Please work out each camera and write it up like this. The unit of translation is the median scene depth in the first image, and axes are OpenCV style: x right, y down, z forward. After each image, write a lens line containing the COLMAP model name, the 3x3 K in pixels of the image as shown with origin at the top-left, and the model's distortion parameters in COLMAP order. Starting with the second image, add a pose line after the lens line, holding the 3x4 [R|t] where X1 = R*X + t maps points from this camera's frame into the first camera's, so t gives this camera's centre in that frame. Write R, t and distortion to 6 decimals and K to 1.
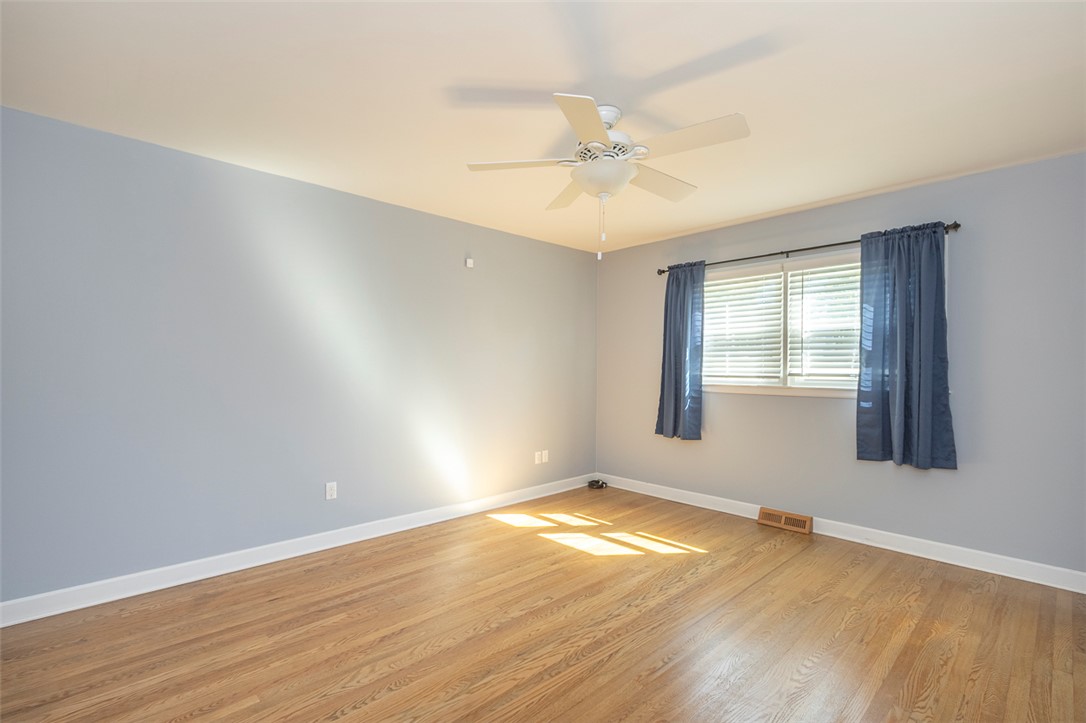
lens RADIAL K [[497.4, 0, 542.8], [0, 497.4, 364.7], [0, 0, 1]] dist [0.003313, 0.000216]
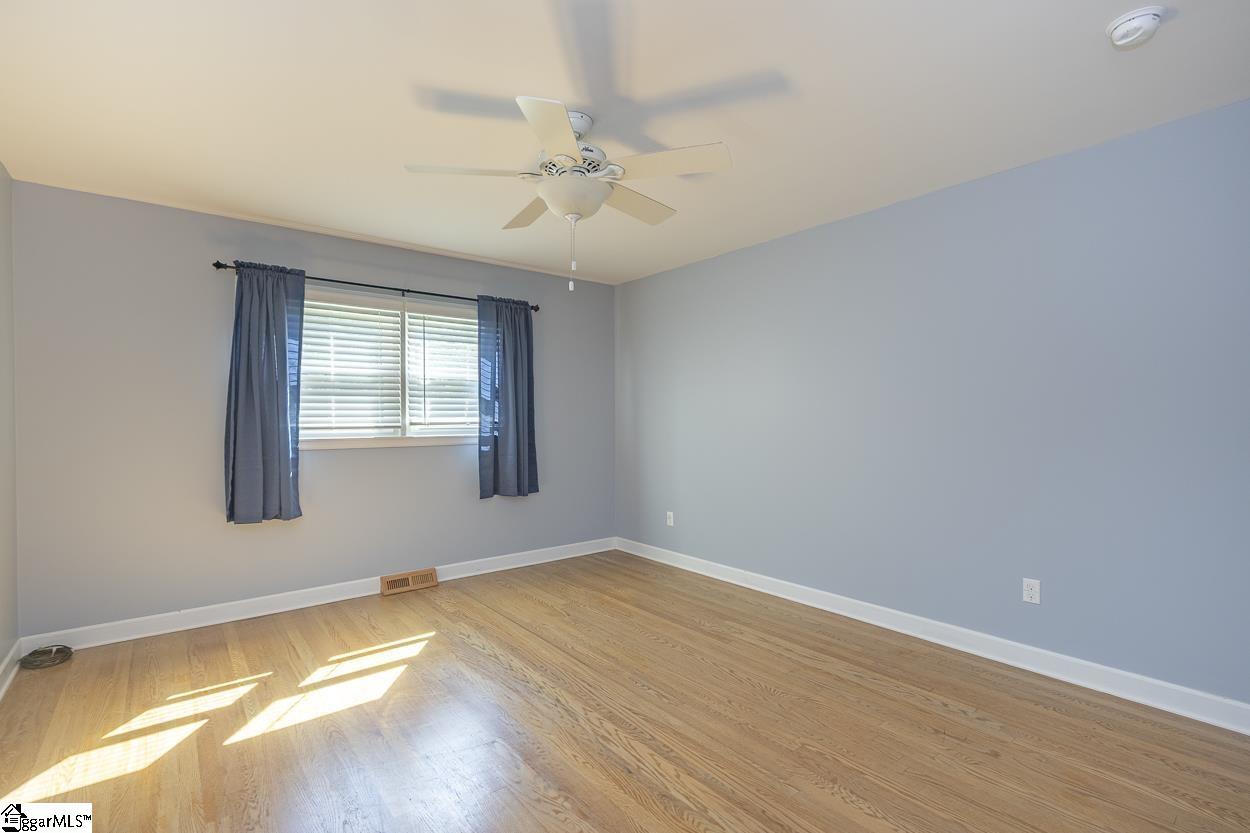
lens RADIAL K [[572.5, 0, 624.0], [0, 572.5, 422.3], [0, 0, 1]] dist [0.003313, 0.000216]
pose [[0.083429, -0.017791, 0.996355, -0.571946], [-0.001722, 0.999837, 0.017997, -0.002828], [-0.996512, -0.003217, 0.083385, 0.549646]]
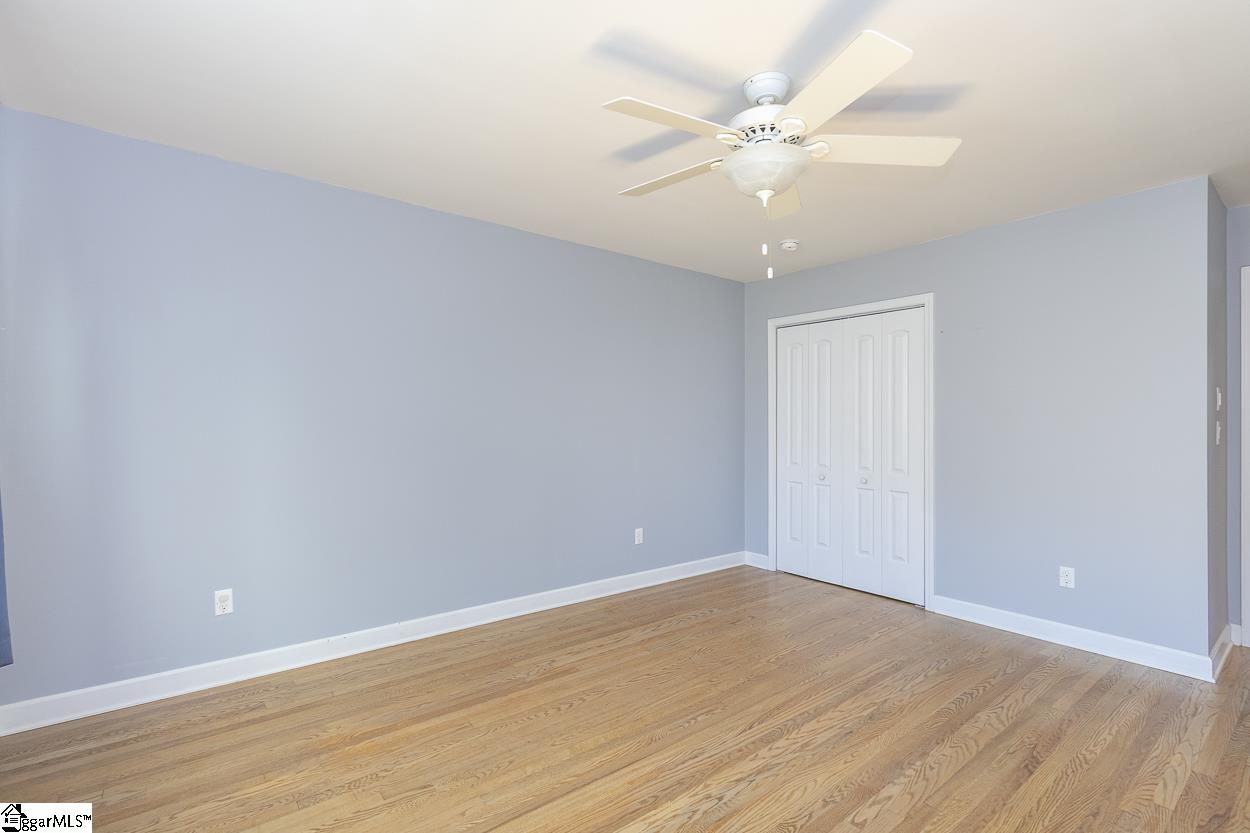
lens RADIAL K [[572.5, 0, 620.1], [0, 572.5, 417.6], [0, 0, 1]] dist [0.003313, 0.000216]
pose [[-0.995762, -0.010678, 0.091348, 0.170889], [-0.011790, 0.999863, -0.011637, 0.007353], [-0.091211, -0.012665, -0.995751, 1.245260]]
